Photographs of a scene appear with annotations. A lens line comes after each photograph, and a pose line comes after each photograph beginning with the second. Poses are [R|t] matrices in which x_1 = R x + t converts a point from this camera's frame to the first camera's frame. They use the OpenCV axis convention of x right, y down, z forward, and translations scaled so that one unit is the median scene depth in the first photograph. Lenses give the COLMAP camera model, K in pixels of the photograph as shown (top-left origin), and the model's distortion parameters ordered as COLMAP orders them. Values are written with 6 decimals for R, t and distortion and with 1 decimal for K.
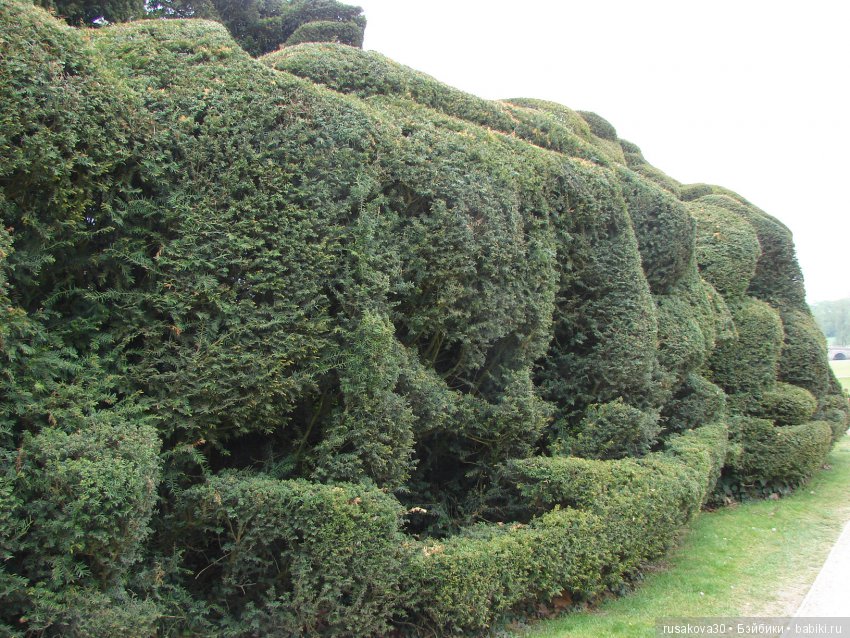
lens RADIAL K [[937.9, 0, 425.0], [0, 937.9, 319.0], [0, 0, 1]] dist [-0.234241, 0.339886]
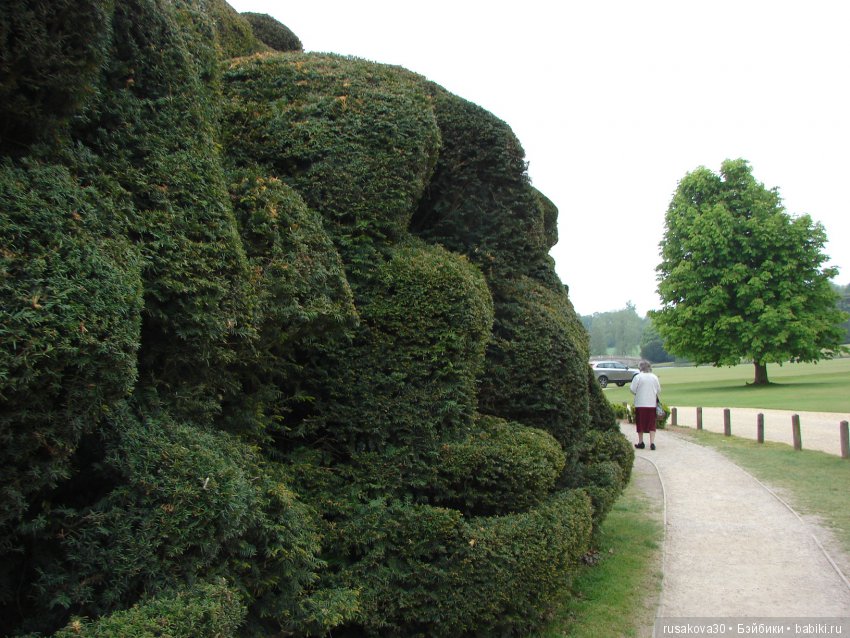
lens RADIAL K [[937.9, 0, 425.0], [0, 937.9, 319.0], [0, 0, 1]] dist [-0.234241, 0.339886]
pose [[0.975143, -0.004365, 0.221532, 0.258657], [0.007442, 0.999887, -0.013059, 0.024247], [-0.221450, 0.014383, 0.975066, 0.547937]]
